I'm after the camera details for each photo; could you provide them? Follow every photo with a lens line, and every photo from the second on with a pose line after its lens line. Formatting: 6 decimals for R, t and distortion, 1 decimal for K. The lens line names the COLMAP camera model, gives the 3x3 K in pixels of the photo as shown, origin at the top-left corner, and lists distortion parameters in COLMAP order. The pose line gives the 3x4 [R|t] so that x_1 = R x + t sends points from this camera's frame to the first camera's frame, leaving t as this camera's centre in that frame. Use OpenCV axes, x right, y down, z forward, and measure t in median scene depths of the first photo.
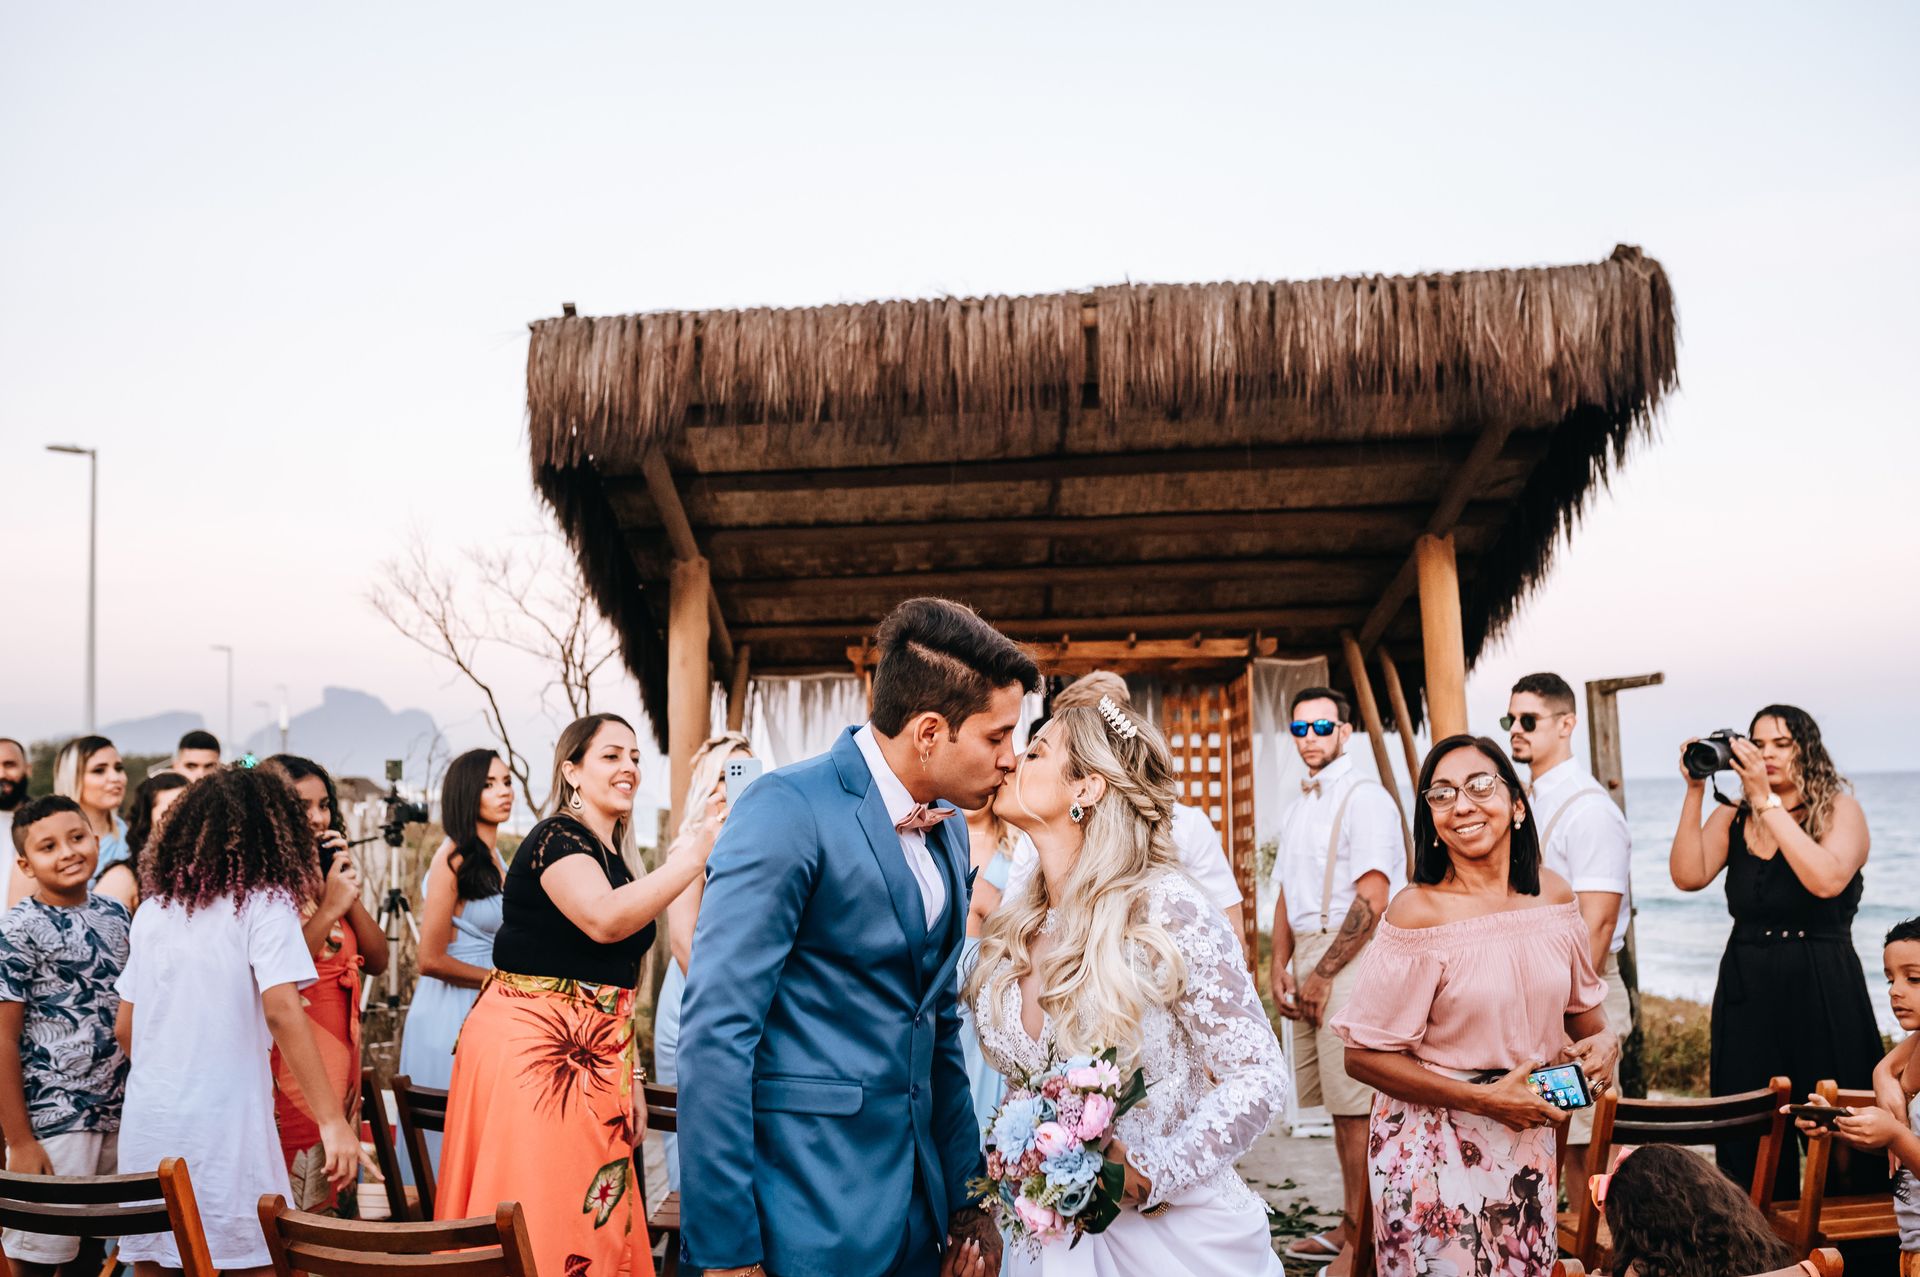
lens RADIAL K [[1857.9, 0, 960.0], [0, 1857.9, 638.5], [0, 0, 1]] dist [-0.008393, -0.004001]
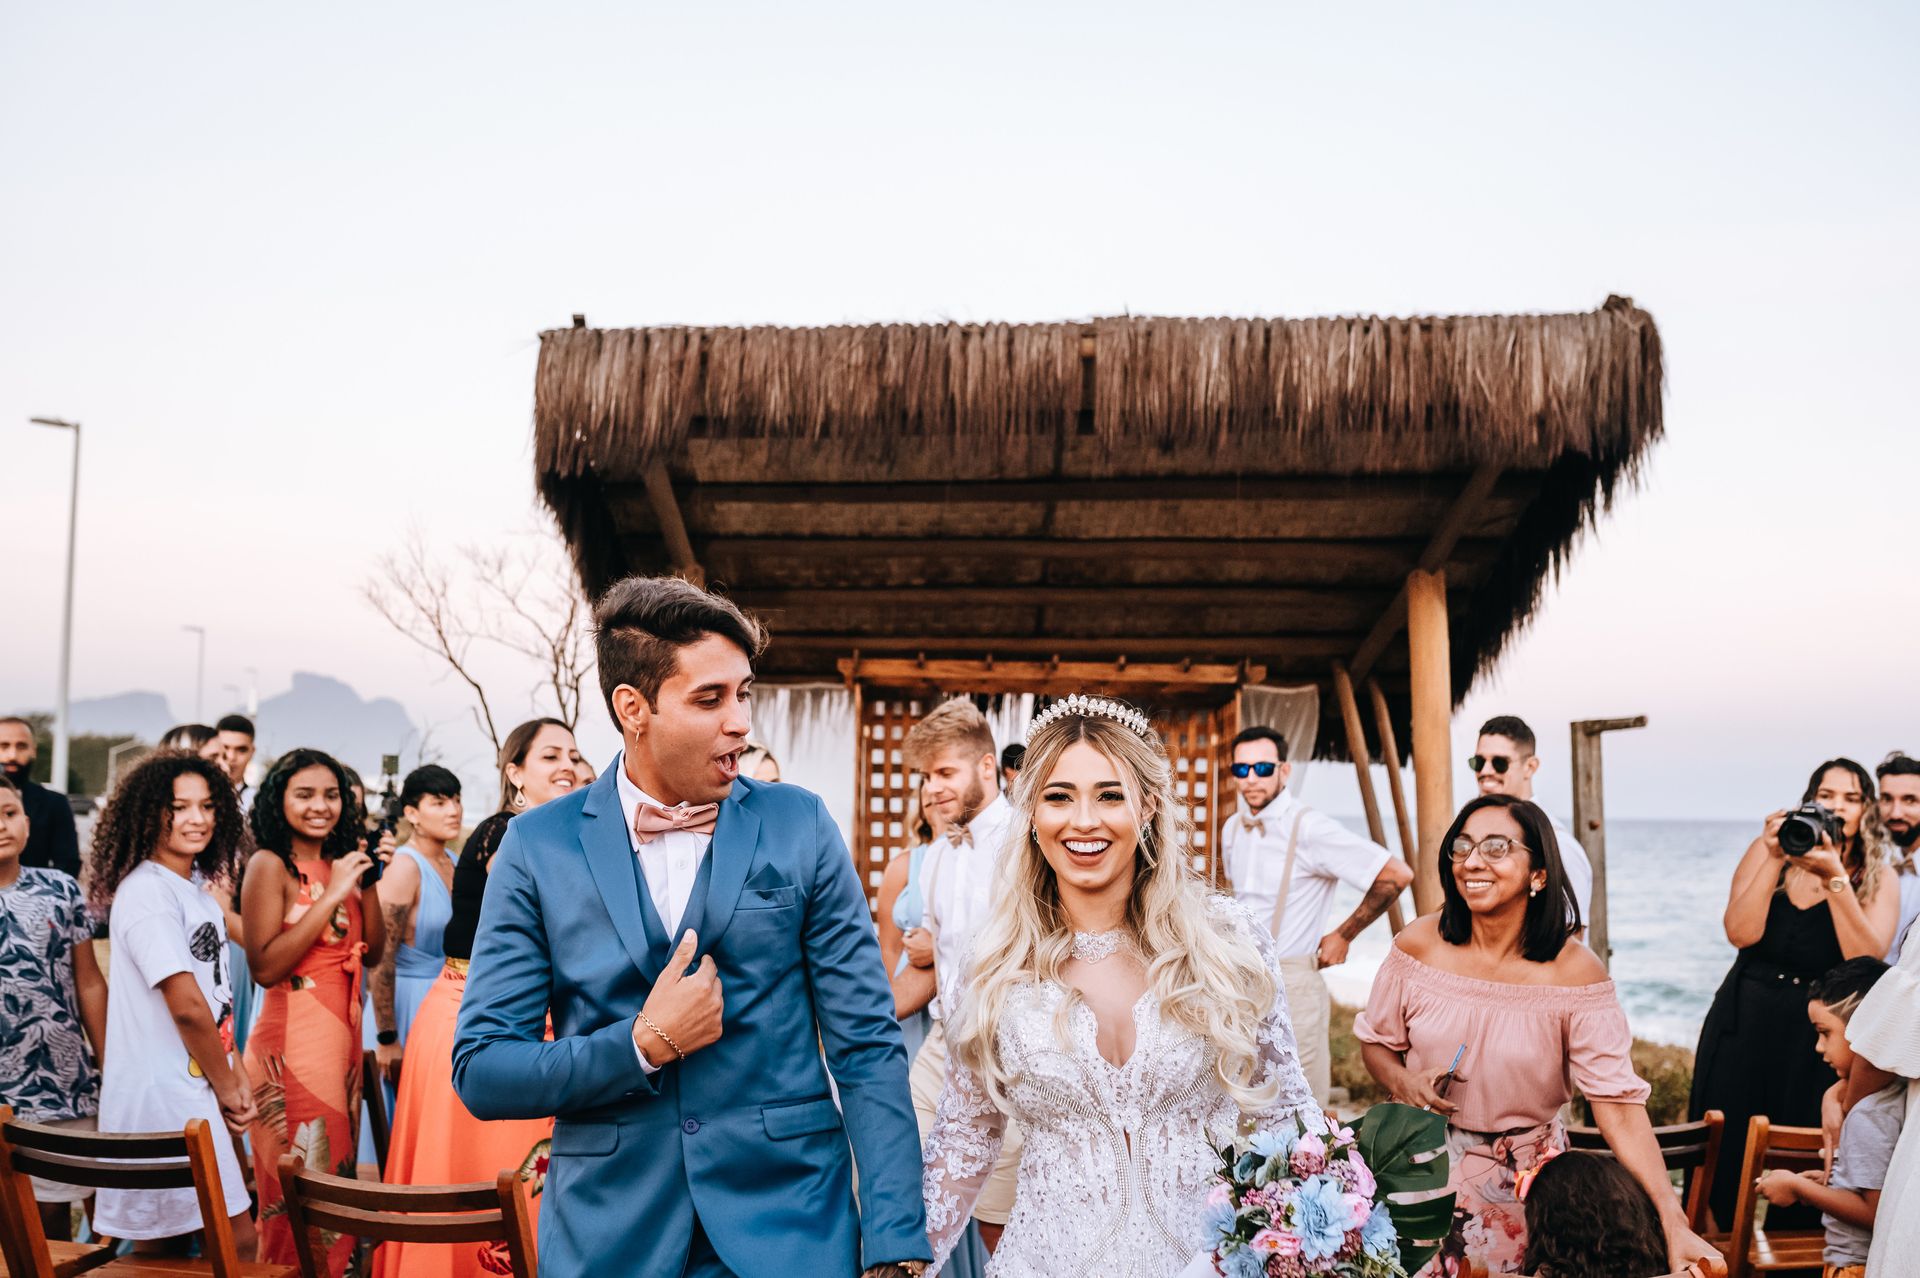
lens RADIAL K [[1936.3, 0, 937.6], [0, 1936.3, 643.4], [0, 0, 1]] dist [-0.005267, -0.007068]
pose [[0.999238, 0.037962, -0.009106, 0.002976], [-0.037973, 0.999278, -0.001064, -0.005899], [0.009059, 0.001409, 0.999958, -0.059836]]
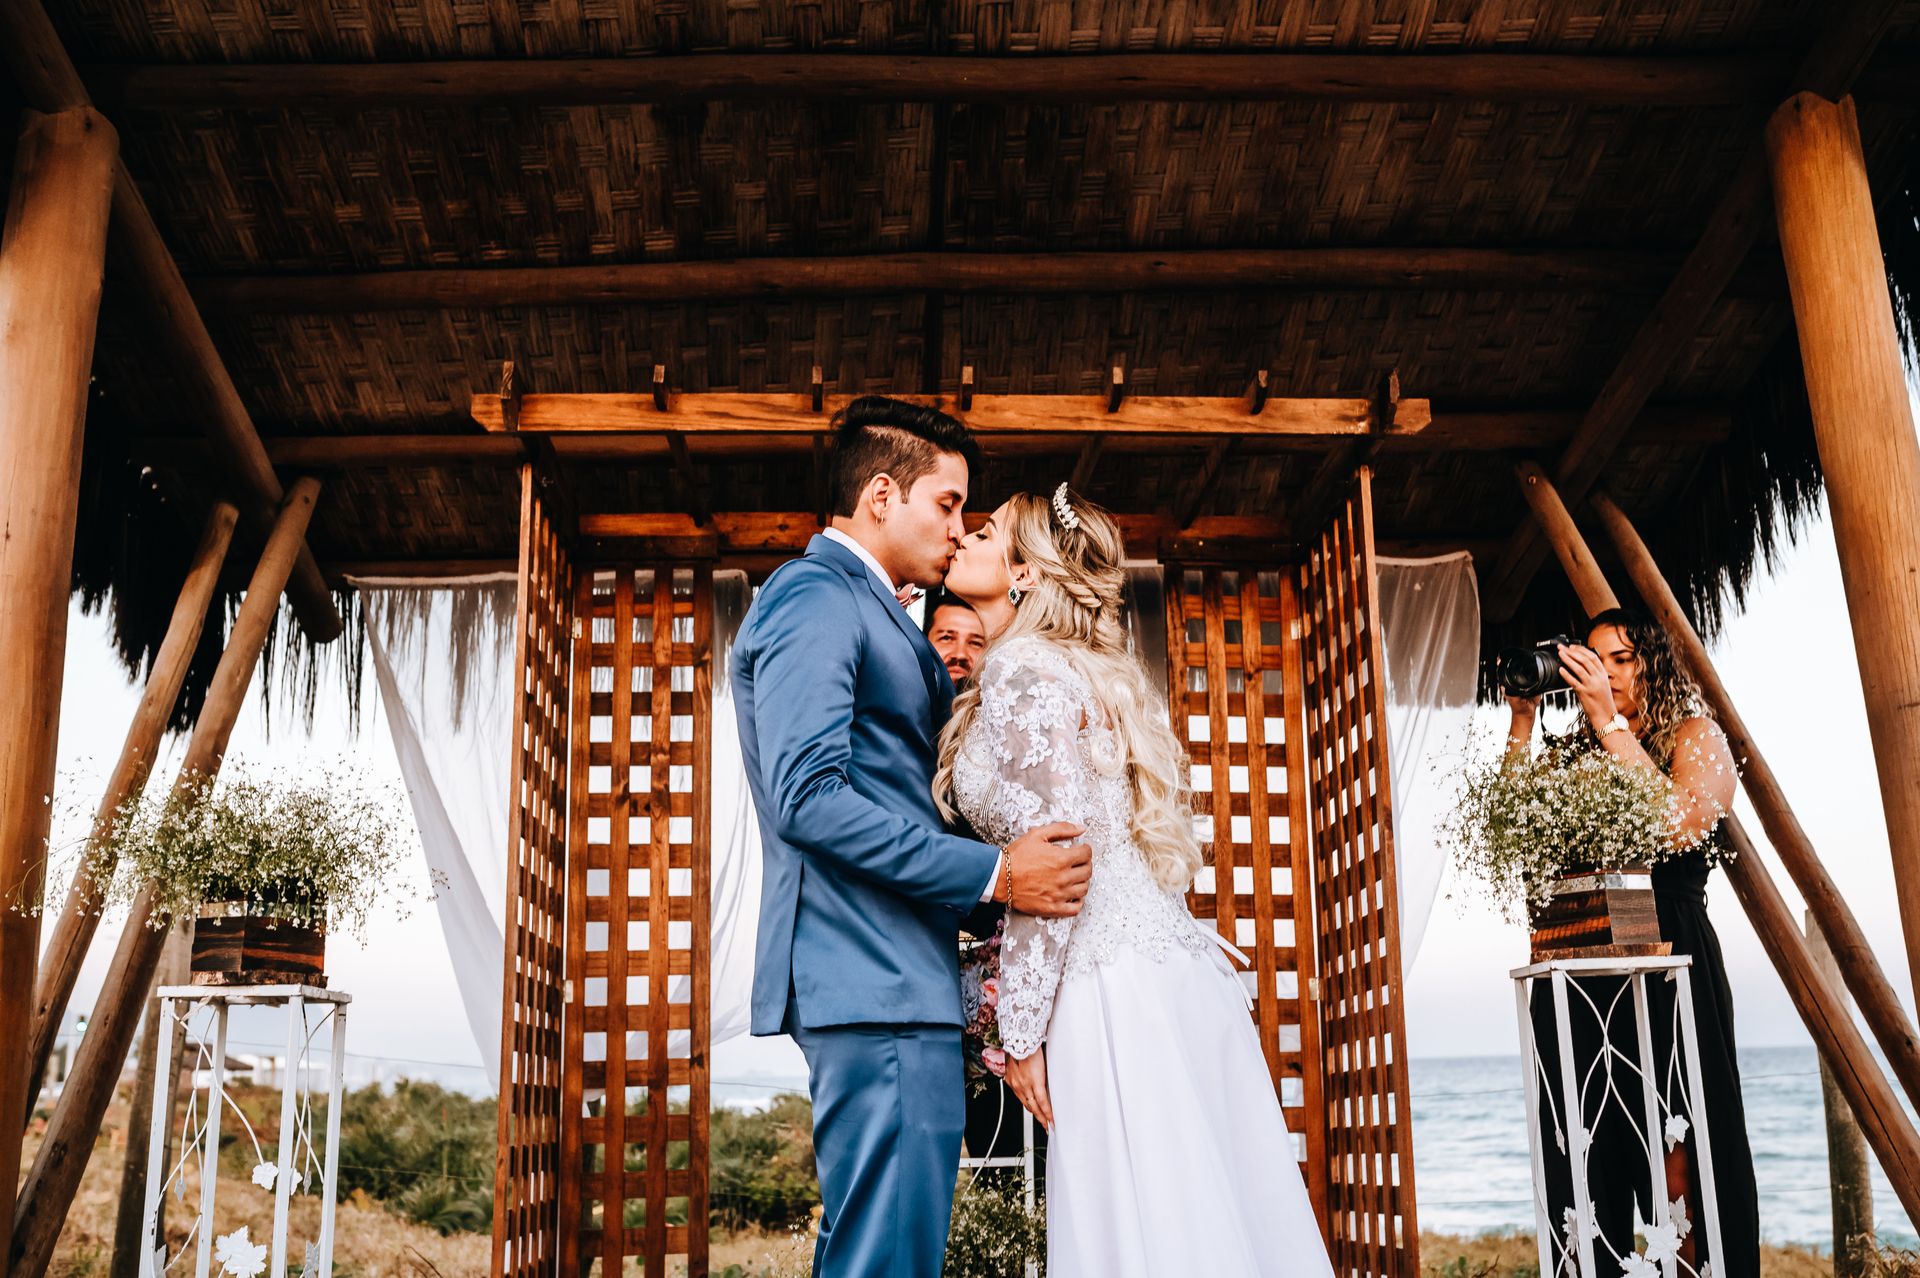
lens RADIAL K [[1857.9, 0, 960.0], [0, 1857.9, 639.0], [0, 0, 1]] dist [-0.008393, -0.004001]
pose [[0.998828, 0.012777, 0.046674, 0.044515], [-0.005623, 0.988623, -0.150307, 0.162077], [-0.048063, 0.149868, 0.987537, 0.718993]]
